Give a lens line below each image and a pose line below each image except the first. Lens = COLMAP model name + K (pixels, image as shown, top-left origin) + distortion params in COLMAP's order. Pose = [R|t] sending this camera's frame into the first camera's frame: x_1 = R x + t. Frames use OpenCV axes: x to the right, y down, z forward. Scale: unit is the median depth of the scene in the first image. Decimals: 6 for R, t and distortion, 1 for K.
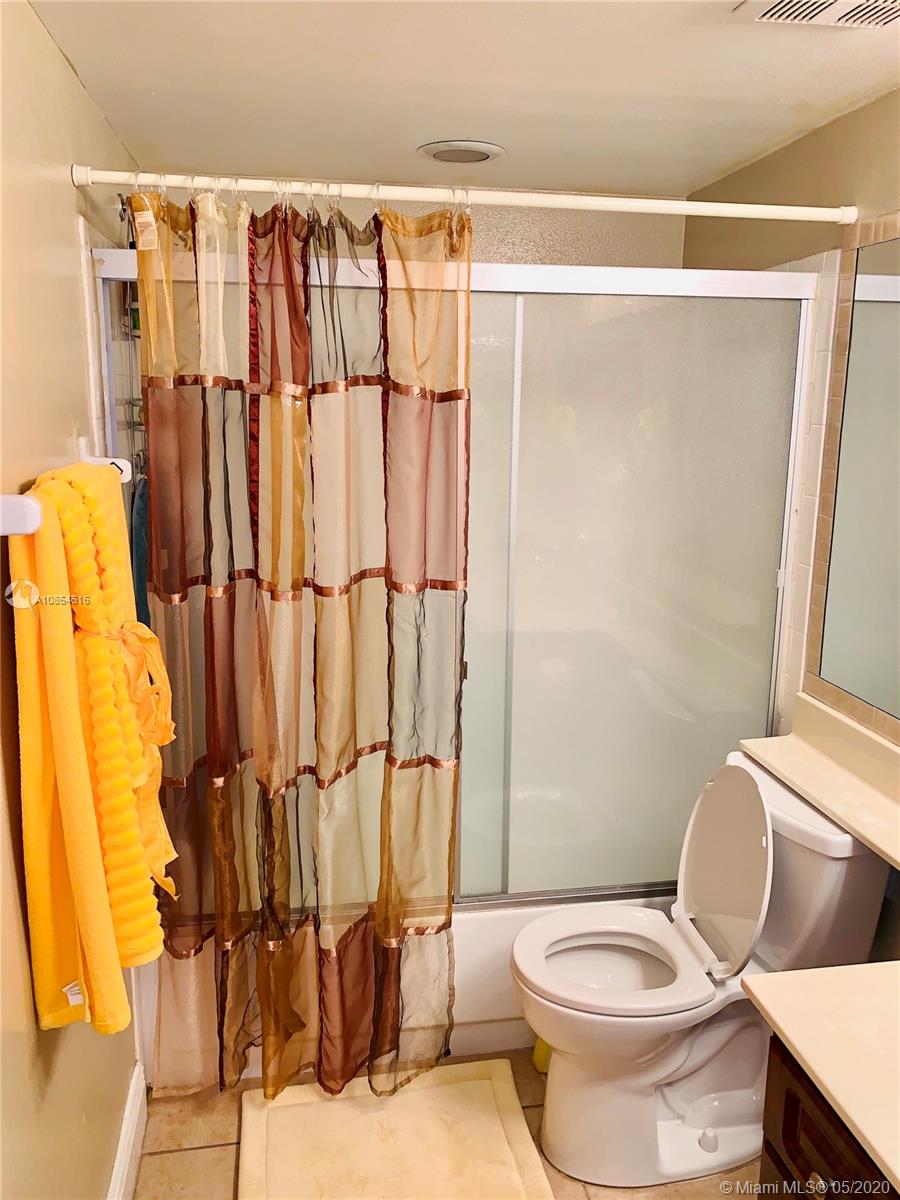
lens RADIAL K [[941.2, 0, 452.3], [0, 941.2, 590.0], [0, 0, 1]] dist [0.021610, -0.007847]
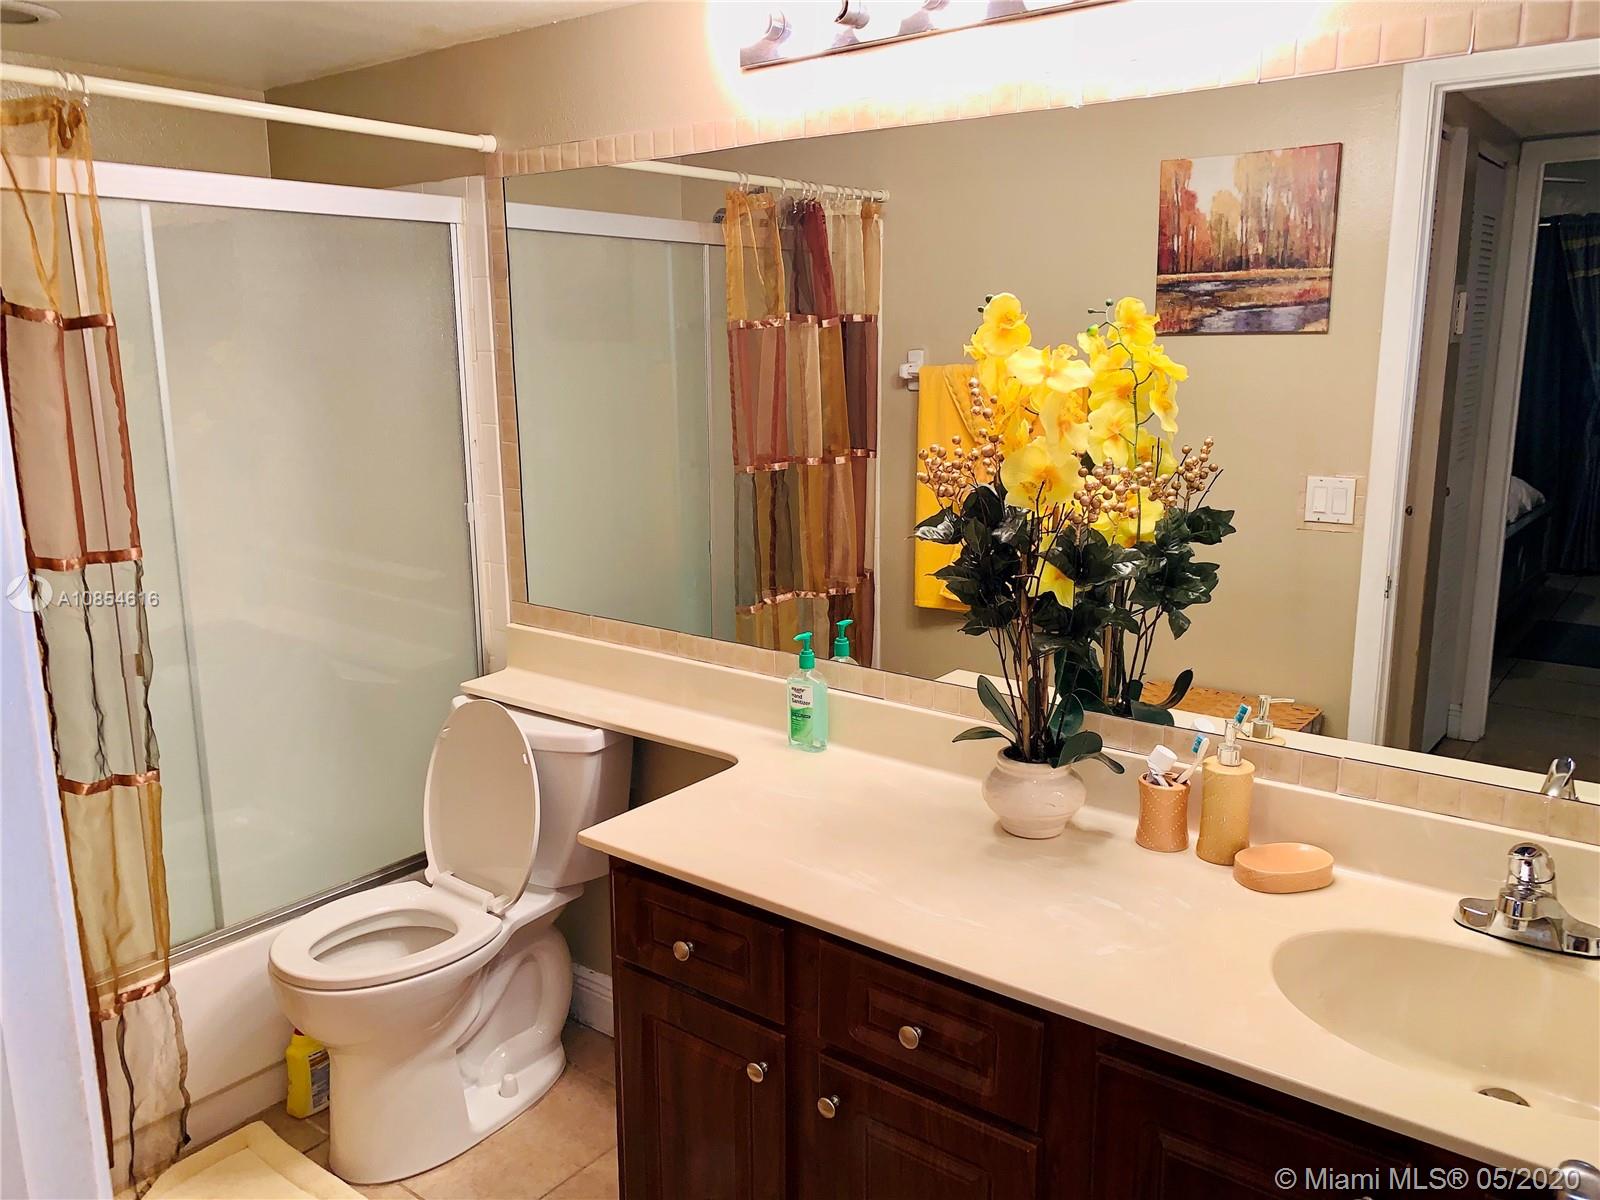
lens RADIAL K [[1210.5, 0, 794.2], [0, 1210.5, 575.0], [0, 0, 1]] dist [0.023492, -0.039960]
pose [[0.744032, -0.144854, 0.652253, -0.248226], [0.151915, 0.987324, 0.045977, 0.050299], [-0.650644, 0.064878, 0.756606, -0.166140]]
